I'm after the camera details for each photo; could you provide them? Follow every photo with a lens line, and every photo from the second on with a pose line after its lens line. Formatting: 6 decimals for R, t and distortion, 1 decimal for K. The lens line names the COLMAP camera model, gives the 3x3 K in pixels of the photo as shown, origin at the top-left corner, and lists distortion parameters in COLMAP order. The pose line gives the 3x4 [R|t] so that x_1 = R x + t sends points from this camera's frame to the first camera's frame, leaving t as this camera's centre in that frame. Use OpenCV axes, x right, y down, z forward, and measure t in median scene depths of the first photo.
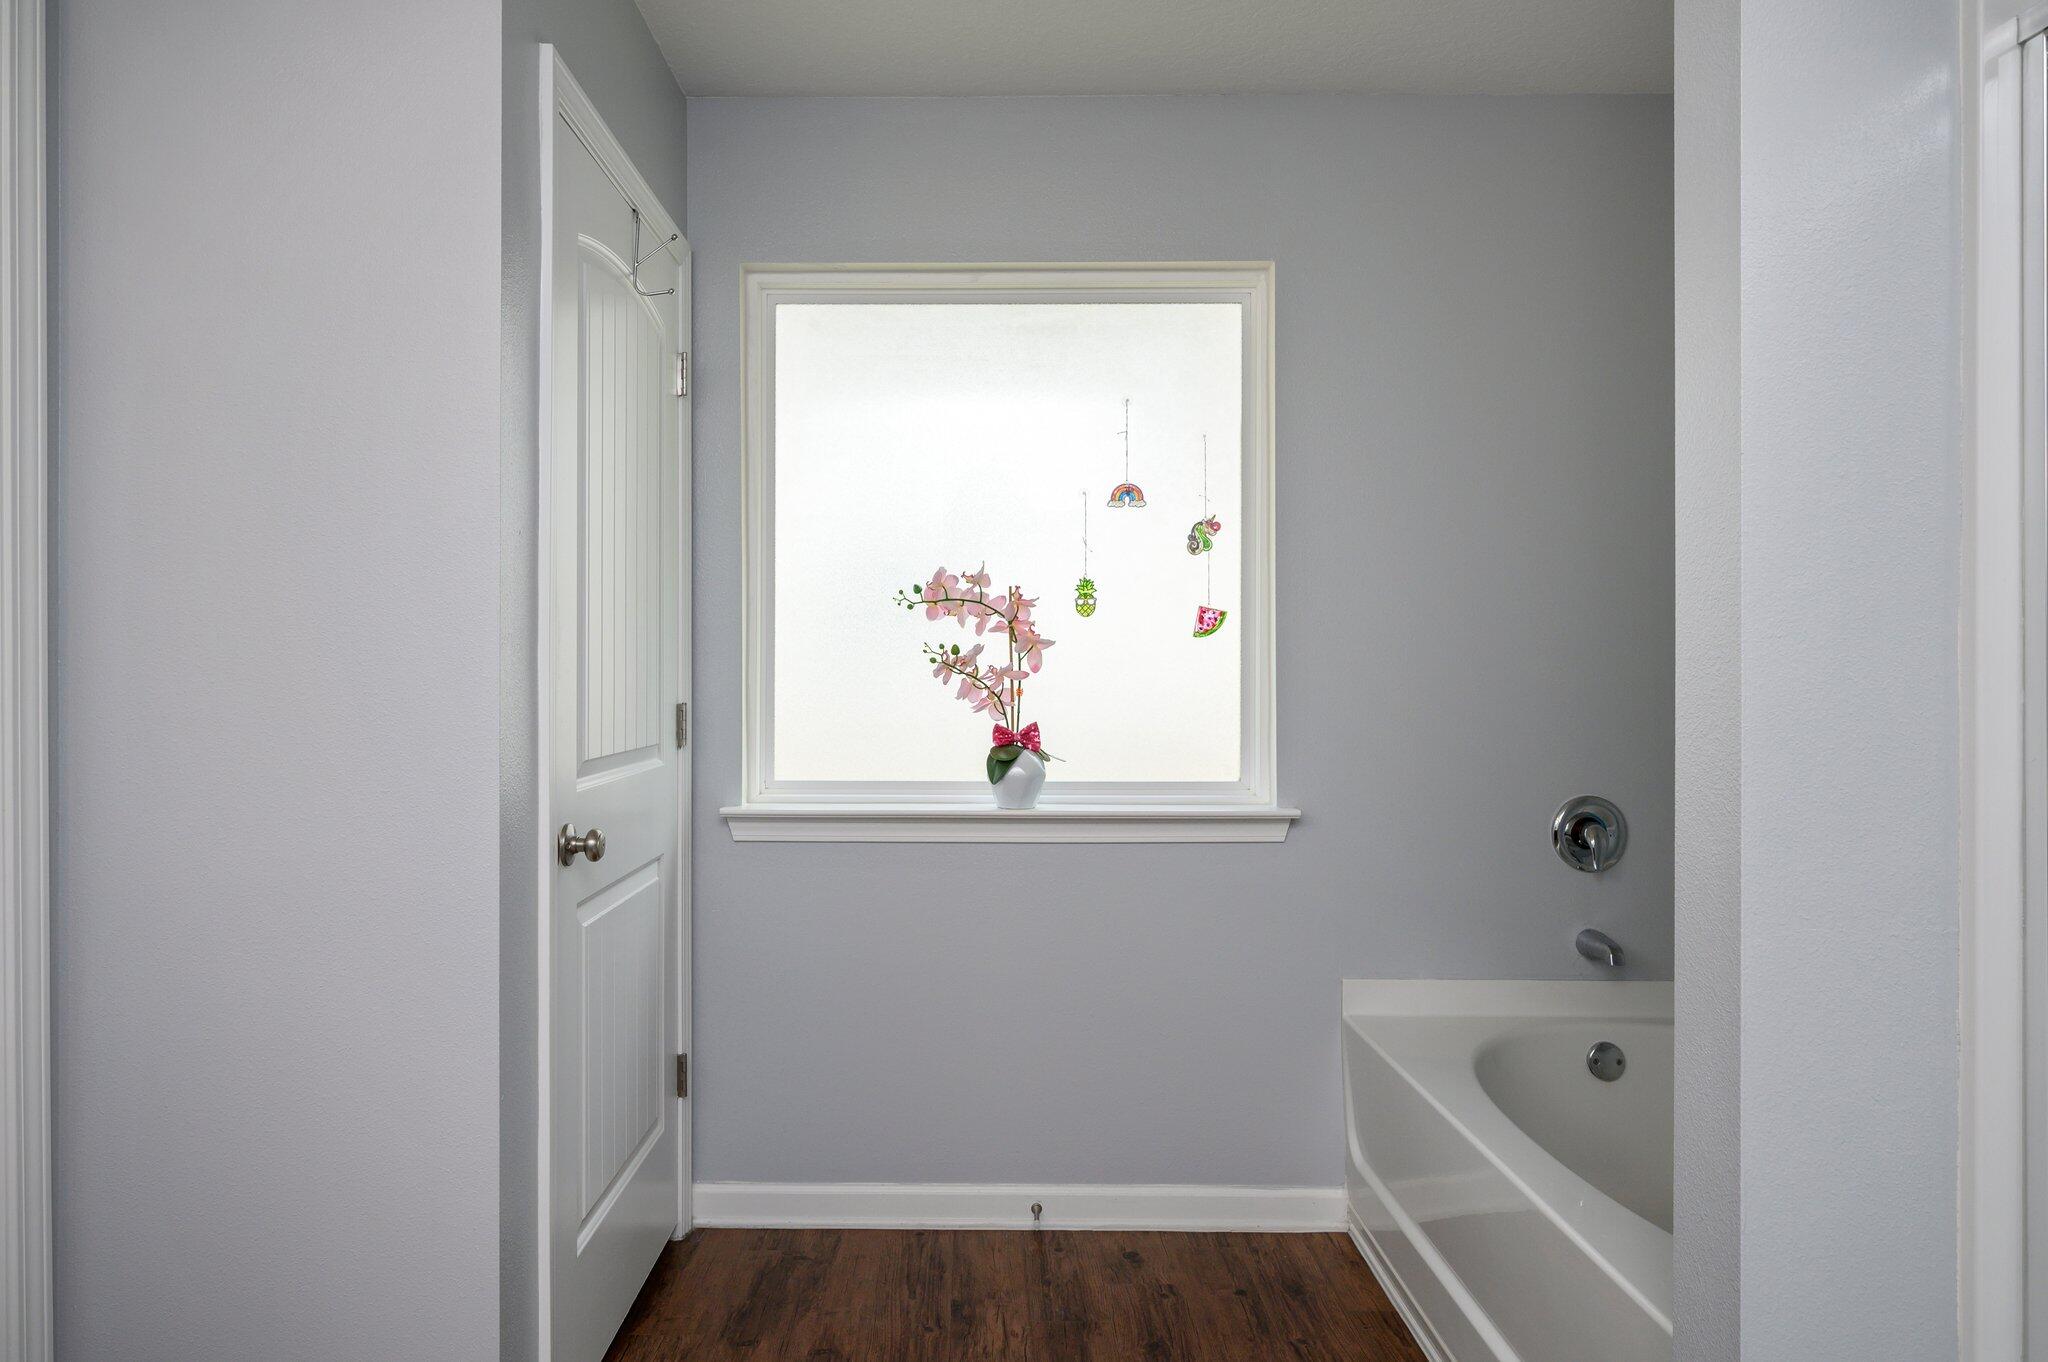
lens RADIAL K [[1288.1, 0, 1024.7], [0, 1288.1, 667.0], [0, 0, 1]] dist [0.025376, -0.008817]
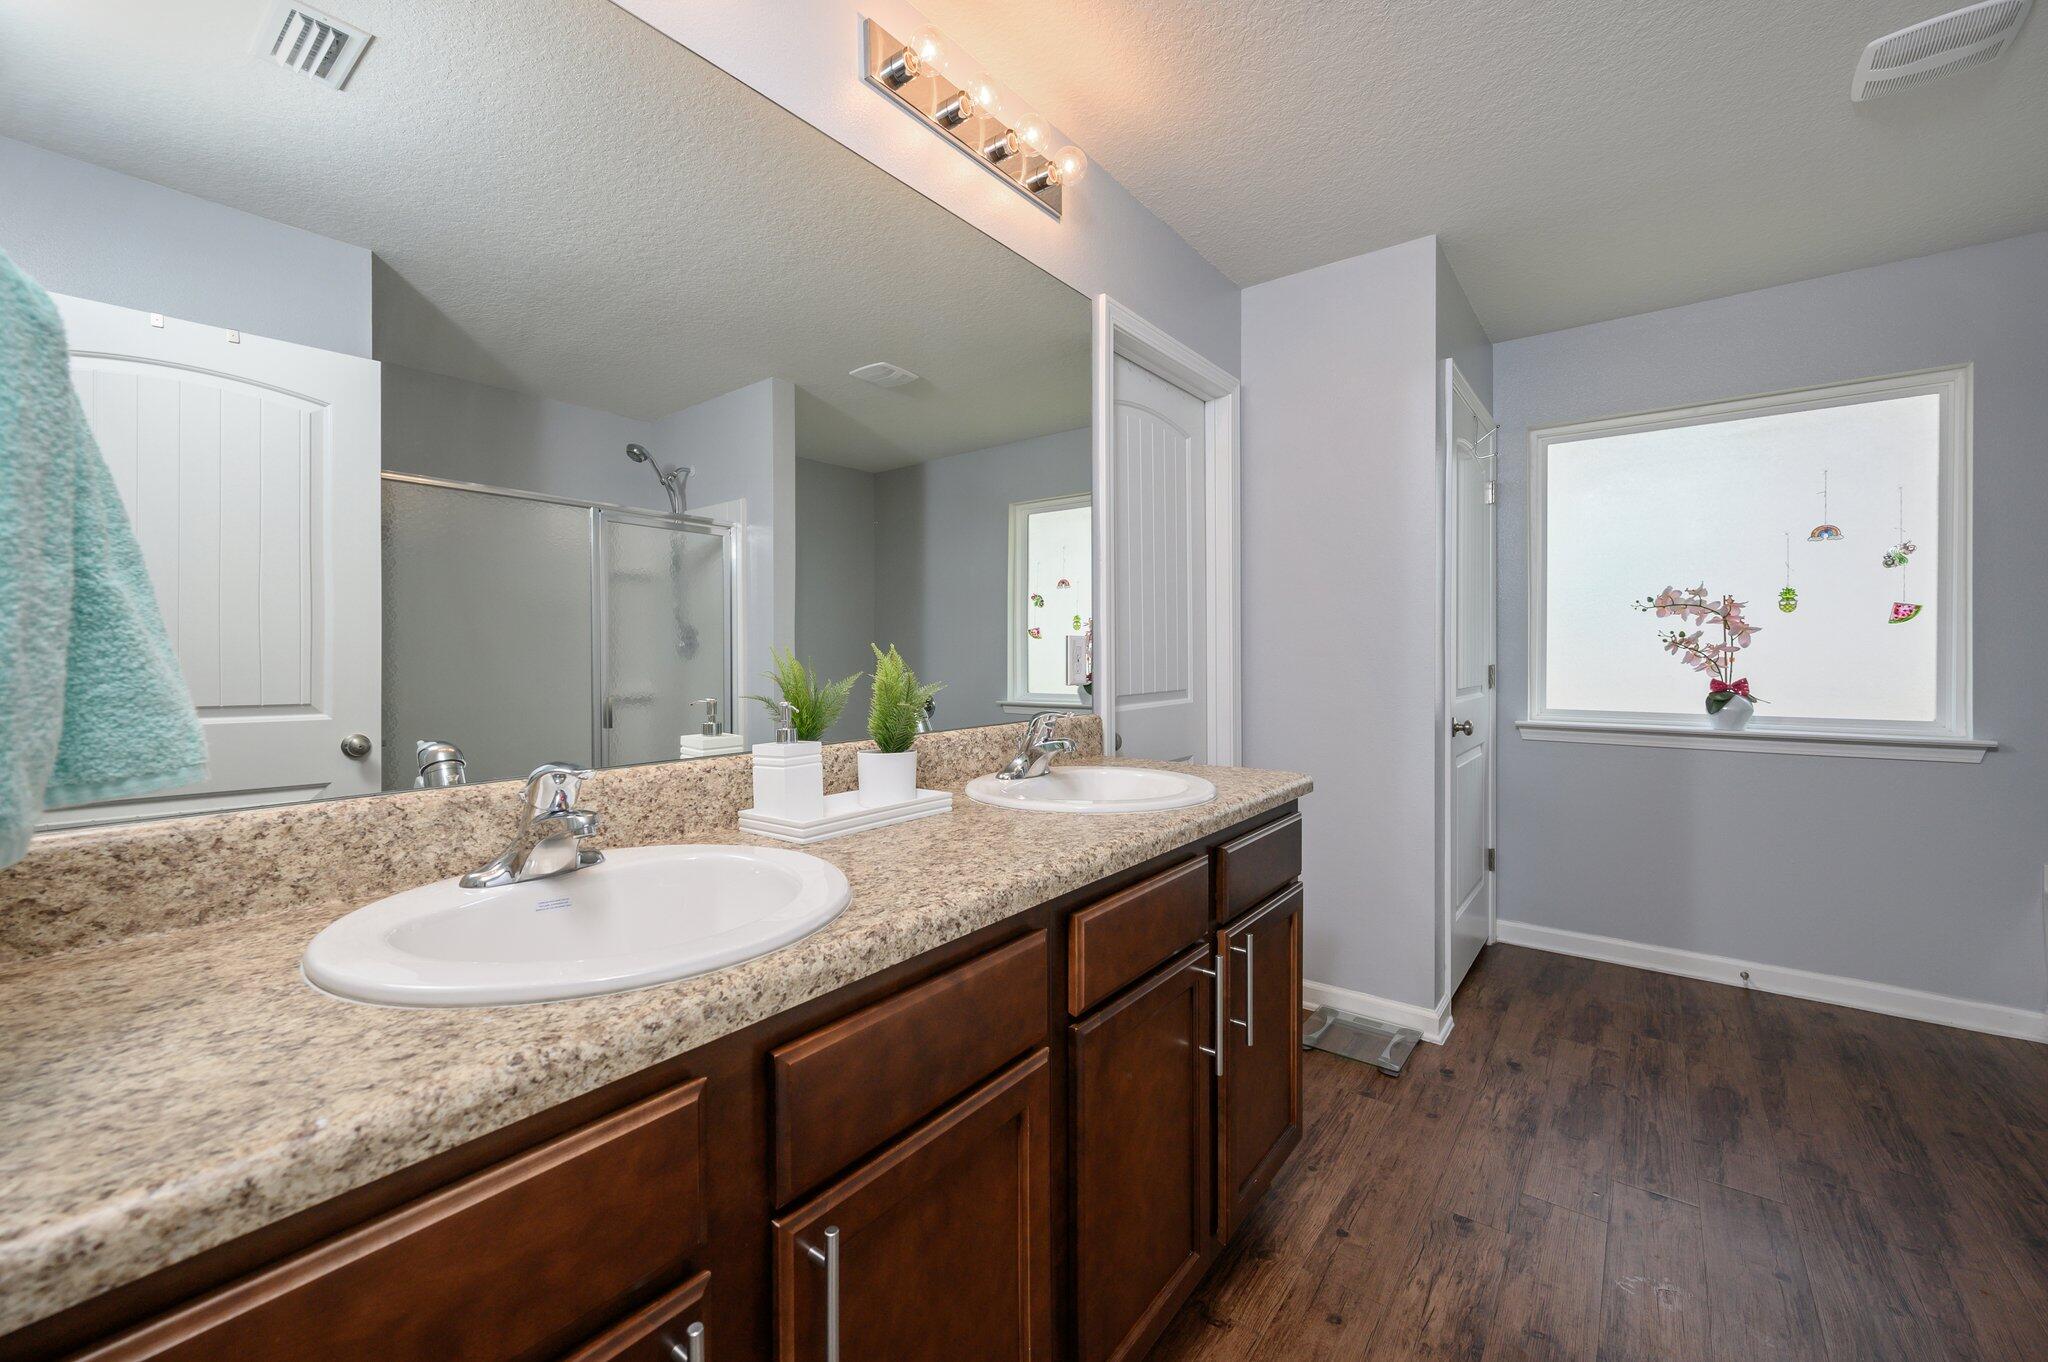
lens RADIAL K [[805.5, 0, 998.9], [0, 805.5, 658.6], [0, 0, 1]] dist [0.000062, 0.000582]
pose [[0.758271, 0.003571, -0.651929, -0.042783], [-0.000813, 0.999989, 0.004533, 0.014314], [0.651939, -0.002907, 0.758266, -0.387483]]
